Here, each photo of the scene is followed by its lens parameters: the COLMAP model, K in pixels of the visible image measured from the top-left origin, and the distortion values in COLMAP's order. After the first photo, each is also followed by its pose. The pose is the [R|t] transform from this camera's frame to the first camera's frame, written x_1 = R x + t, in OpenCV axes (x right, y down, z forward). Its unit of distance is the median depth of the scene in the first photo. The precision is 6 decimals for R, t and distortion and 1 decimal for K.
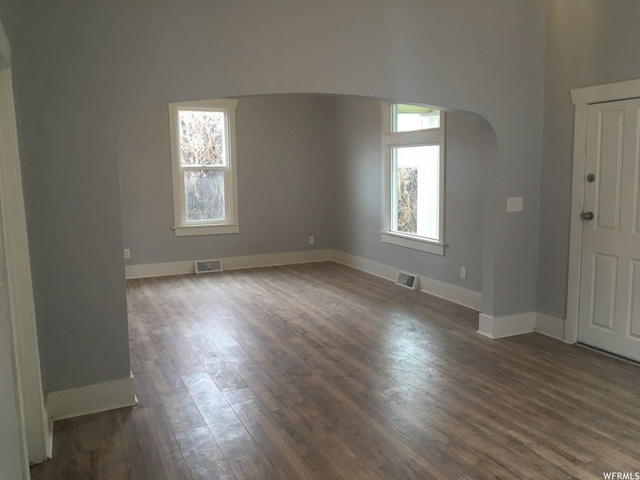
lens RADIAL K [[545.2, 0, 321.2], [0, 545.2, 237.5], [0, 0, 1]] dist [0.077301, -0.119265]
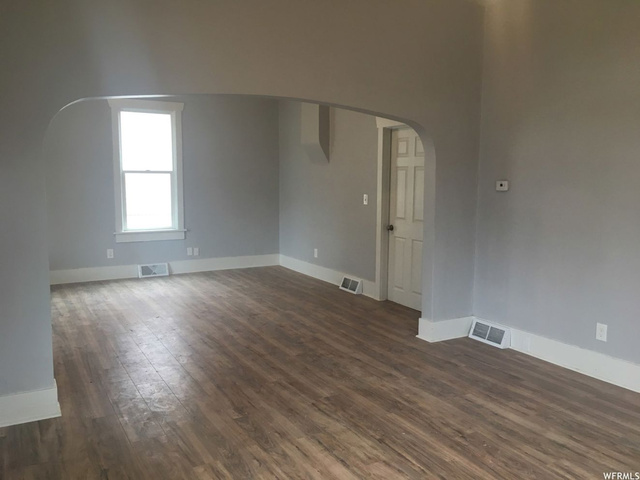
lens RADIAL K [[545.2, 0, 321.2], [0, 545.2, 237.5], [0, 0, 1]] dist [0.077301, -0.119265]
pose [[-0.995850, 0.019690, -0.088858, 0.022636], [-0.003098, 0.968419, 0.249307, -0.218550], [0.090961, 0.248548, -0.964339, 1.691430]]
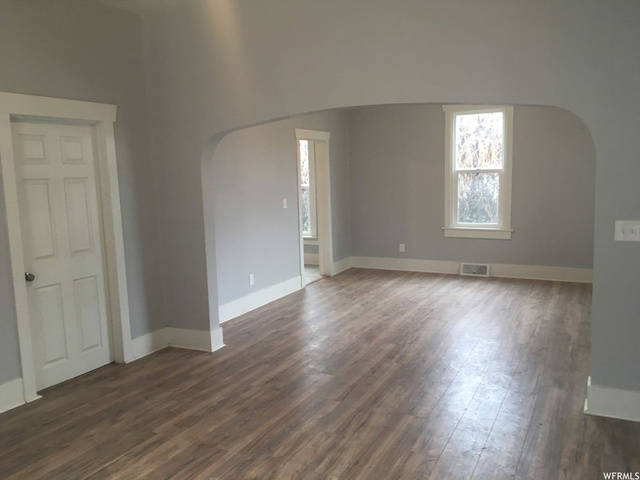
lens RADIAL K [[545.2, 0, 321.2], [0, 545.2, 237.5], [0, 0, 1]] dist [0.077301, -0.119265]
pose [[0.620704, 0.093435, -0.778458, 0.642721], [-0.086396, 0.994978, 0.050535, -0.053039], [0.779270, 0.035888, 0.625660, 0.263649]]
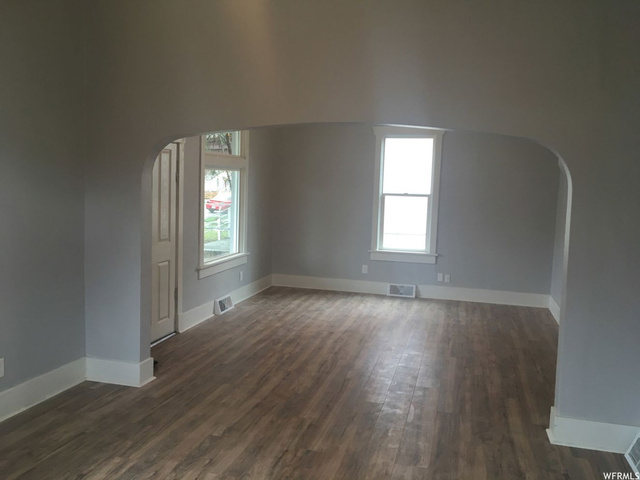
lens RADIAL K [[545.2, 0, 321.2], [0, 545.2, 237.5], [0, 0, 1]] dist [0.077301, -0.119265]
pose [[-0.769057, -0.068941, 0.635451, -0.477099], [0.067974, 0.979707, 0.188556, -0.205234], [-0.635556, 0.188204, -0.748765, 1.472039]]
